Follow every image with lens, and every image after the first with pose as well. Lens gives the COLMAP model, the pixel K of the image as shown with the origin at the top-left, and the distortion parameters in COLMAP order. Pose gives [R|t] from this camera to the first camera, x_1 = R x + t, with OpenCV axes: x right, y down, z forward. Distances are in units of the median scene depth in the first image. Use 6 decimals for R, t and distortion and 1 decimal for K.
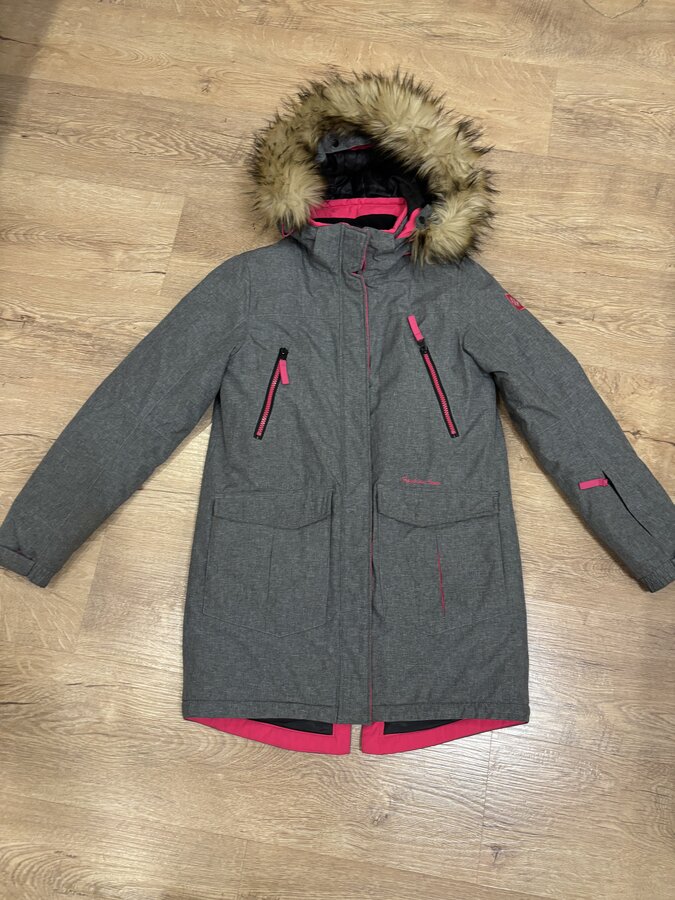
lens RADIAL K [[674.0, 0, 337.5], [0, 674.0, 450.0], [0, 0, 1]] dist [0.054973, -0.060675]
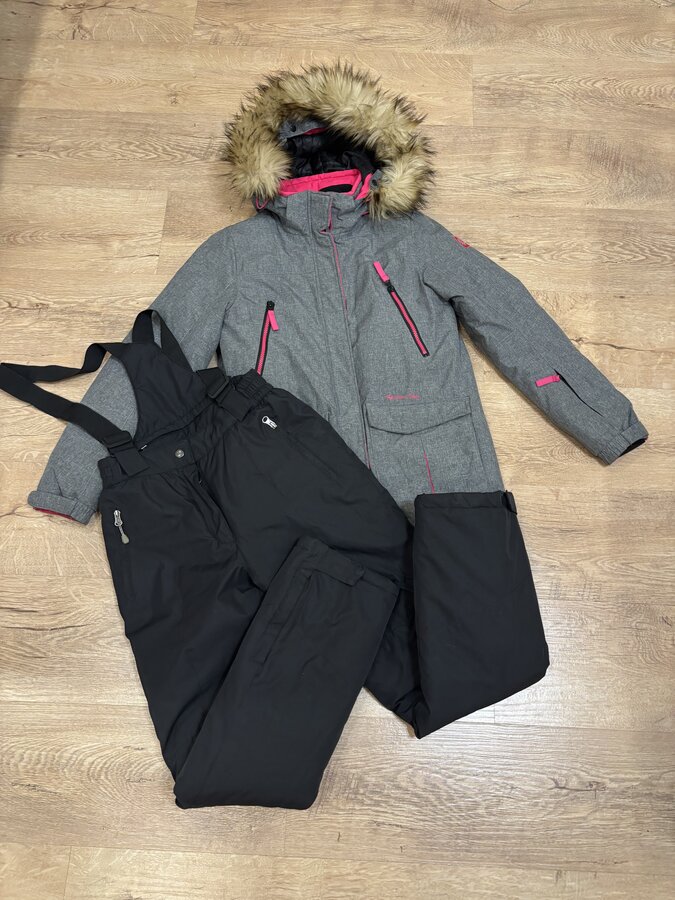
lens RADIAL K [[674.0, 0, 337.5], [0, 674.0, 450.0], [0, 0, 1]] dist [0.054973, -0.060675]
pose [[0.991900, -0.120577, 0.039942, -0.041883], [0.122778, 0.990726, -0.058195, 0.179076], [-0.032554, 0.062627, 0.997506, -0.140236]]
